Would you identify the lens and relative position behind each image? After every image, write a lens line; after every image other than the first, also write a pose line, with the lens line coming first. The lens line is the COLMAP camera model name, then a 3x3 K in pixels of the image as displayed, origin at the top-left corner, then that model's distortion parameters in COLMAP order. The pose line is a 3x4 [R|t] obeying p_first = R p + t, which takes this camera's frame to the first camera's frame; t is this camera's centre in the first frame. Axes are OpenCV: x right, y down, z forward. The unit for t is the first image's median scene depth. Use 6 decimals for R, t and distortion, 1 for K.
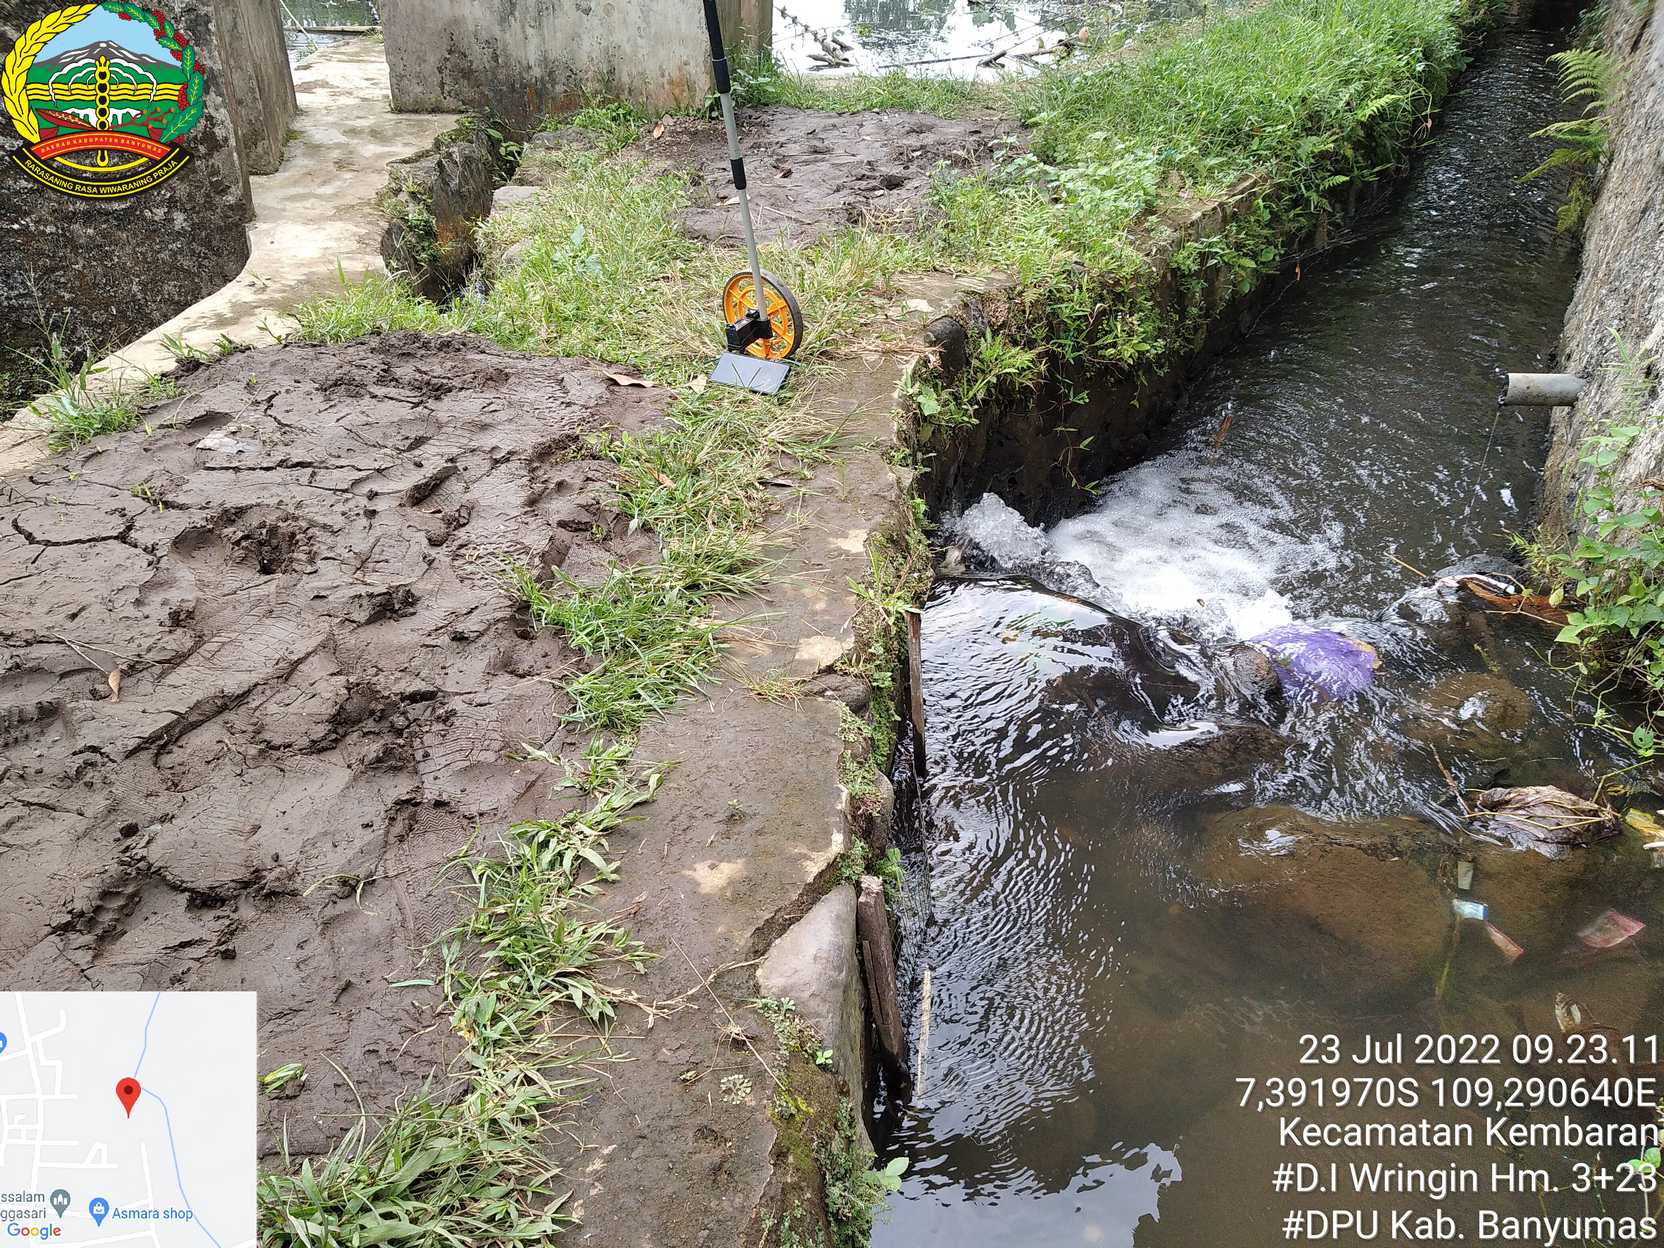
lens RADIAL K [[1386.6, 0, 842.0], [0, 1386.6, 624.8], [0, 0, 1]] dist [-0.007077, -0.003507]
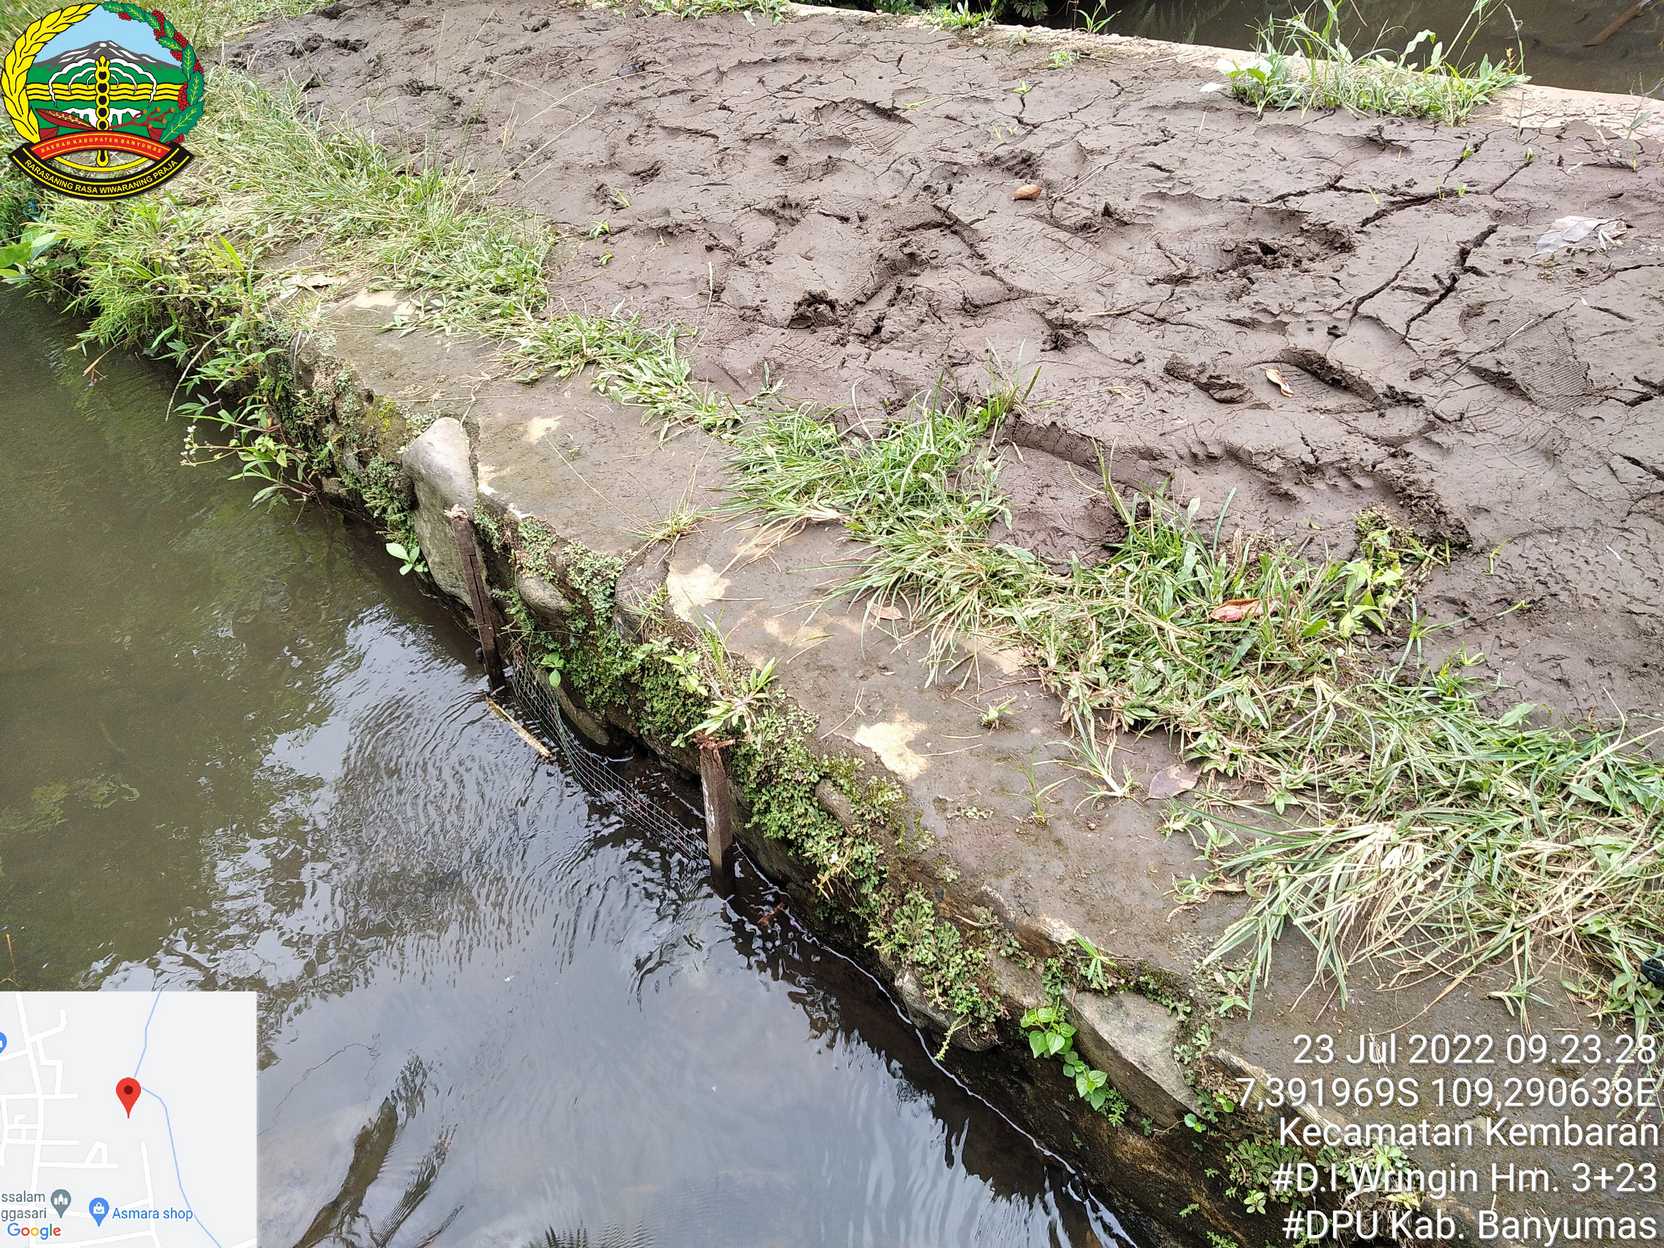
lens RADIAL K [[1419.9, 0, 831.5], [0, 1419.9, 624.9], [0, 0, 1]] dist [0.118620, -0.382397]
pose [[-0.711119, 0.530304, -0.461615, 0.250142], [-0.186351, 0.490918, 0.851042, -0.533386], [0.677926, 0.691214, -0.250278, 0.961548]]
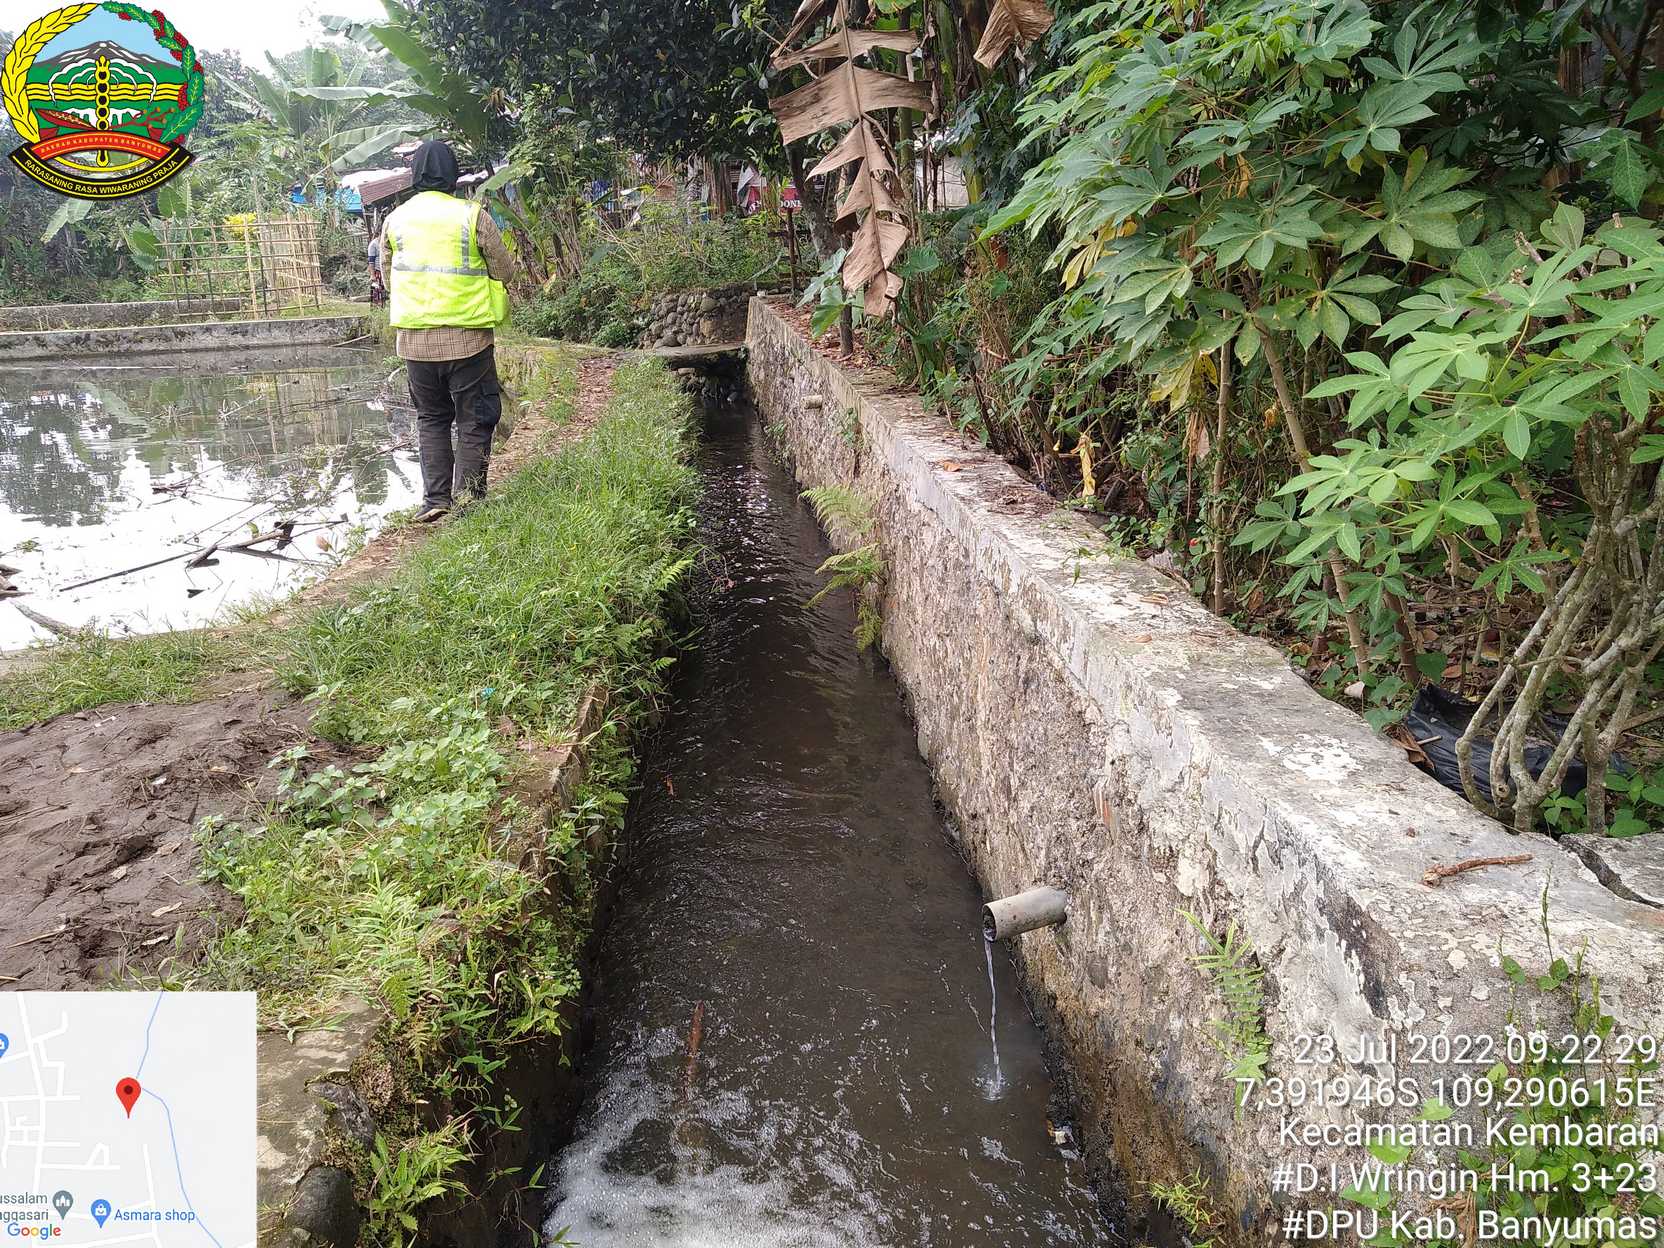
lens RADIAL K [[1394.4, 0, 829.6], [0, 1394.4, 632.3], [0, 0, 1]] dist [0.051836, -0.092553]
pose [[0.852341, -0.185238, 0.489082, 0.015891], [0.310150, 0.932011, -0.187514, -0.328196], [-0.421095, 0.311515, 0.851843, 0.400113]]
